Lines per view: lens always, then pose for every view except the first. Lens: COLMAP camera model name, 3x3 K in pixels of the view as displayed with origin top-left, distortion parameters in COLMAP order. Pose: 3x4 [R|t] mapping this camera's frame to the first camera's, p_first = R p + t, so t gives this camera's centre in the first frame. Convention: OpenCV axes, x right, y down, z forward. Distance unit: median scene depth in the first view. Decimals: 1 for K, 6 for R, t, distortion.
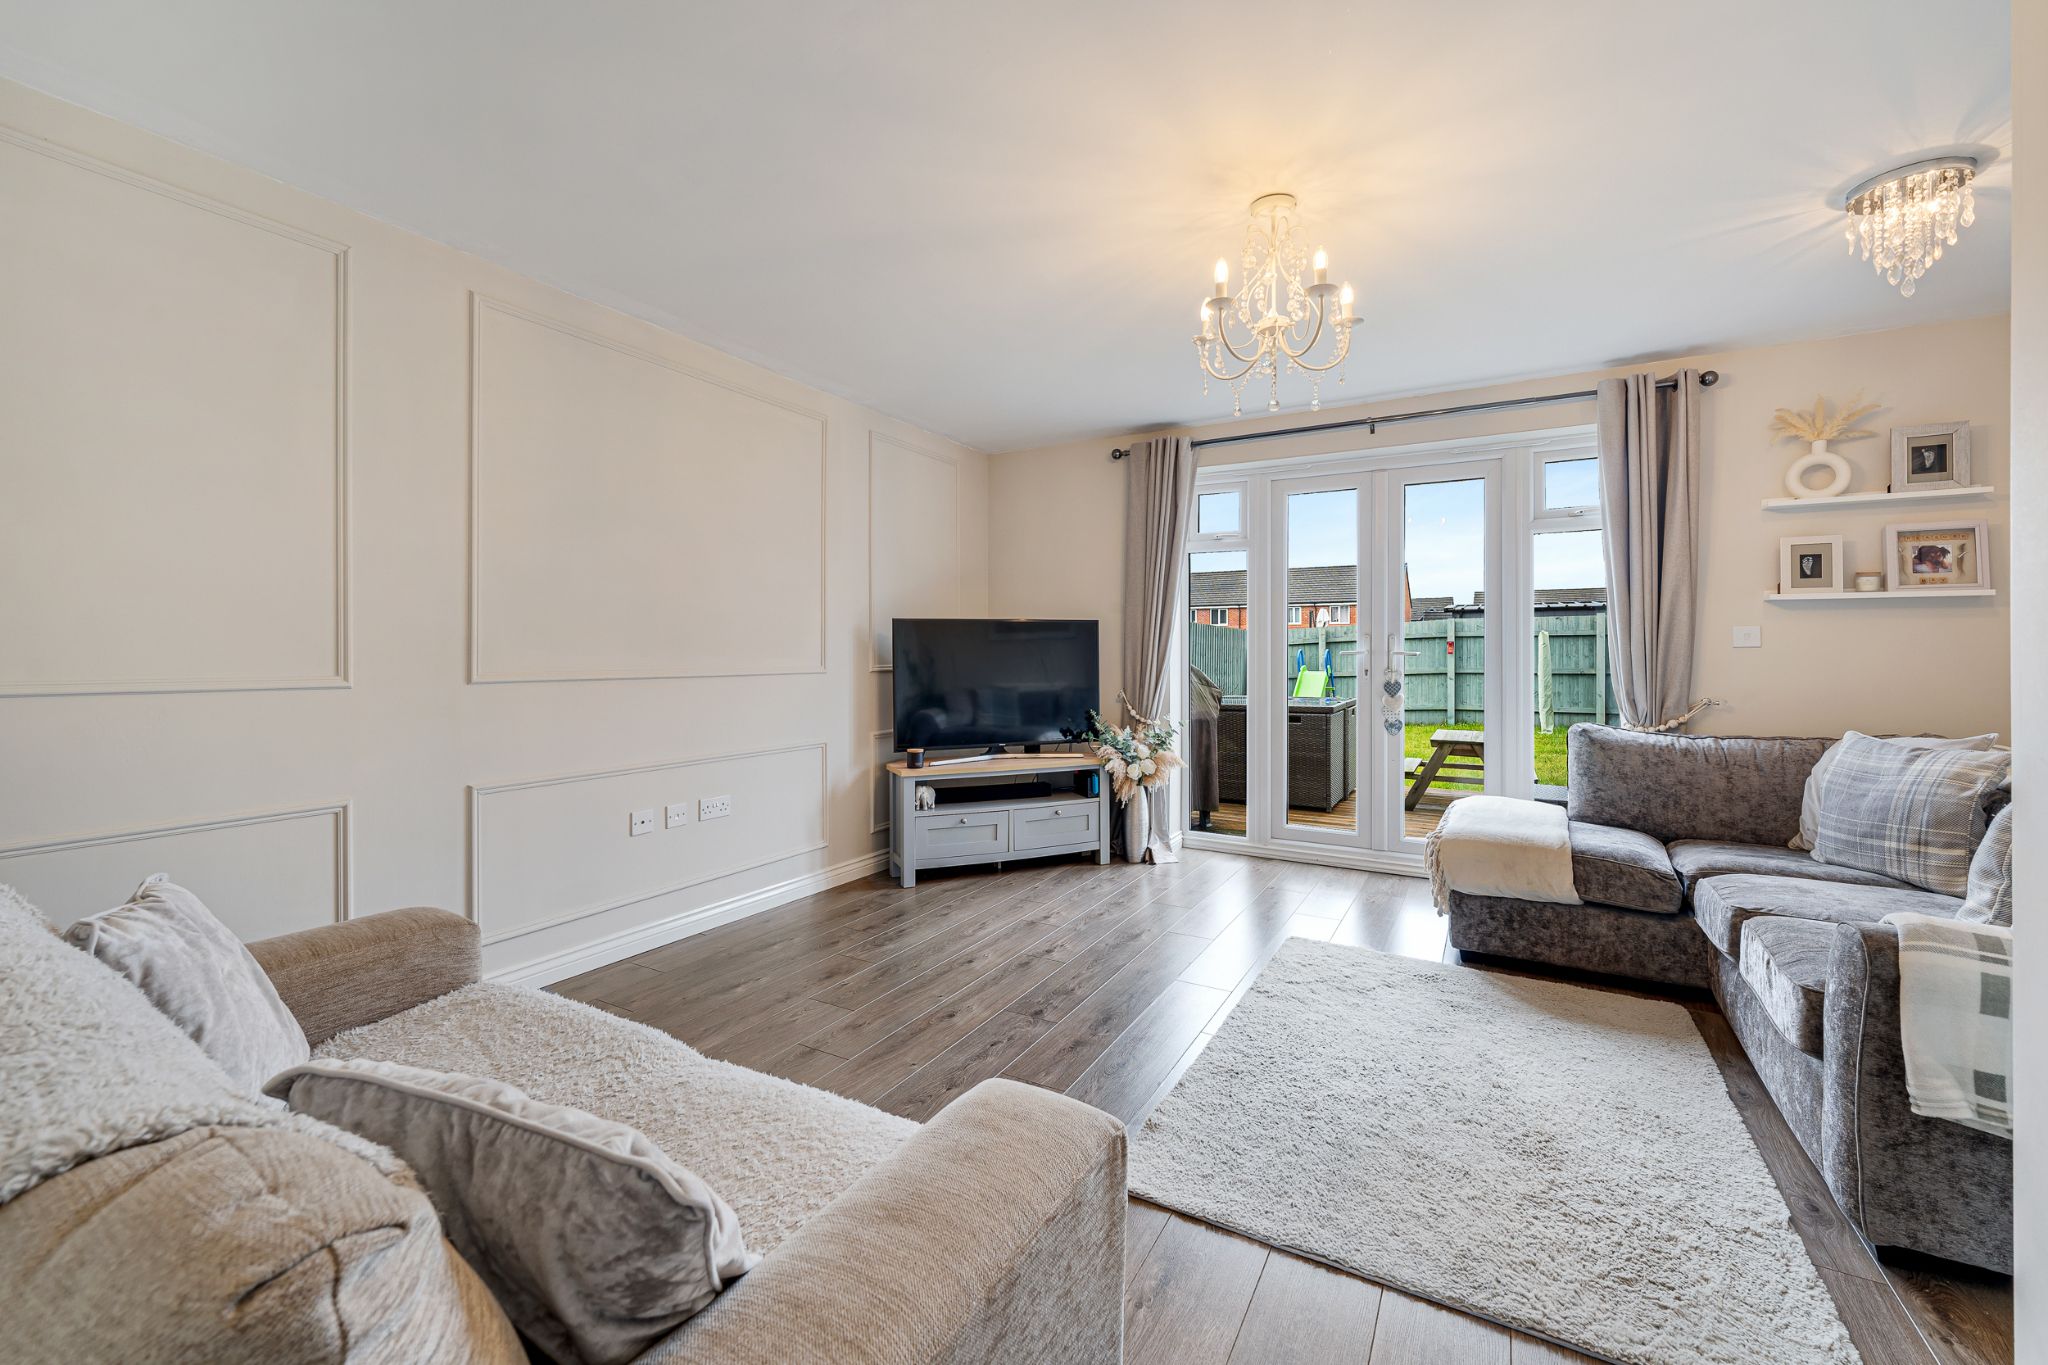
lens RADIAL K [[848.6, 0, 1034.2], [0, 848.6, 653.7], [0, 0, 1]] dist [0.013369, 0.000079]
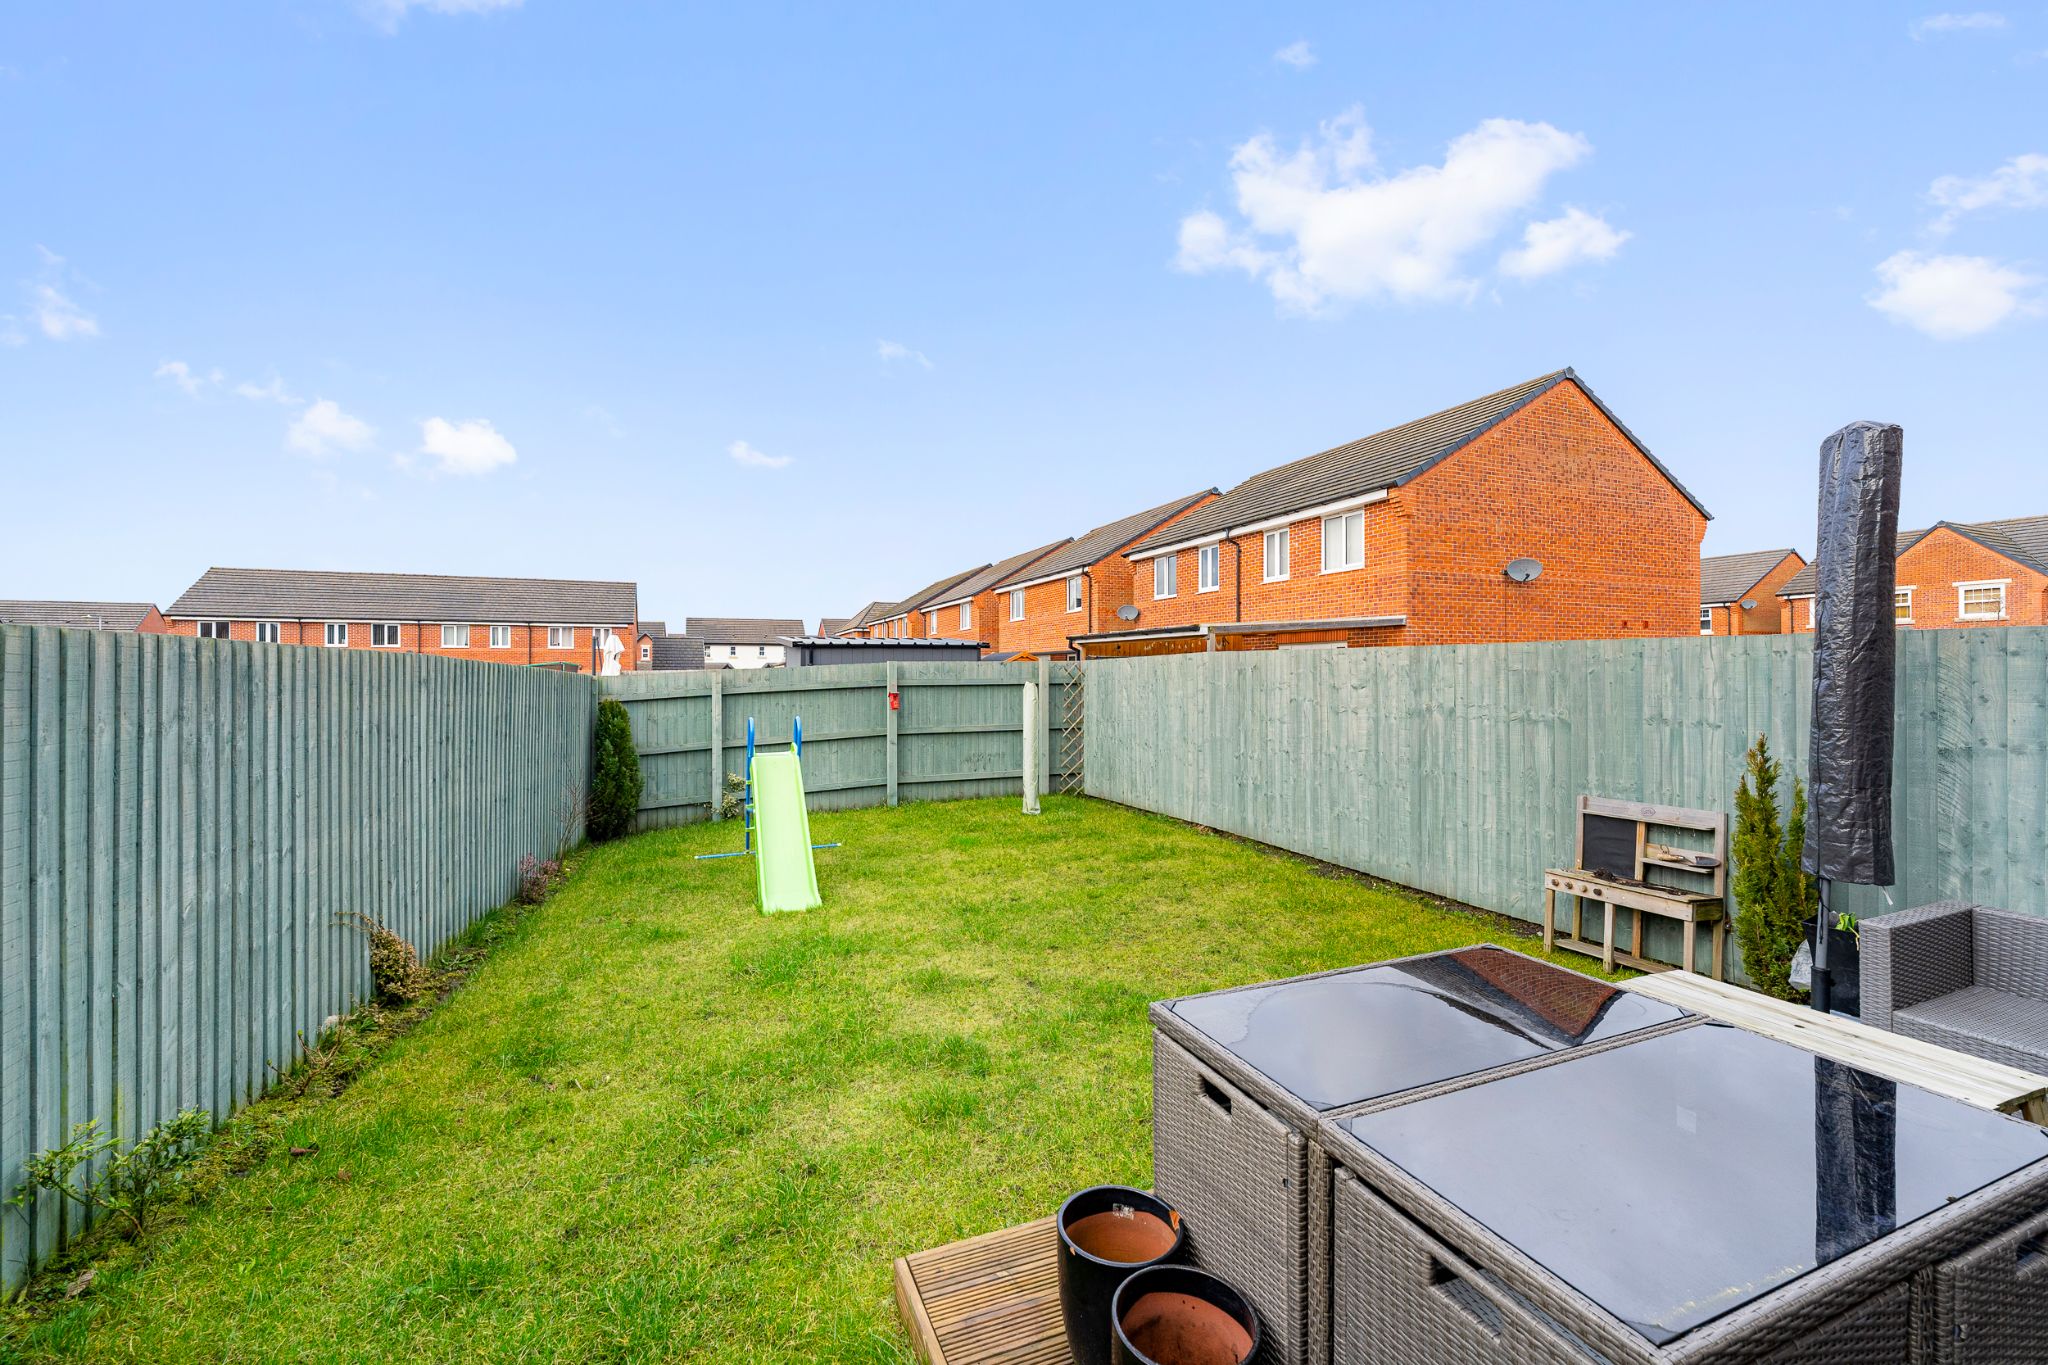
lens RADIAL K [[839.7, 0, 1018.5], [0, 839.7, 676.2], [0, 0, 1]] dist [-0.001145, -0.000333]
pose [[0.628691, -0.003941, 0.777645, -0.043702], [0.003304, 0.999992, 0.002397, -0.118203], [-0.777648, 0.001062, 0.628699, 1.791429]]
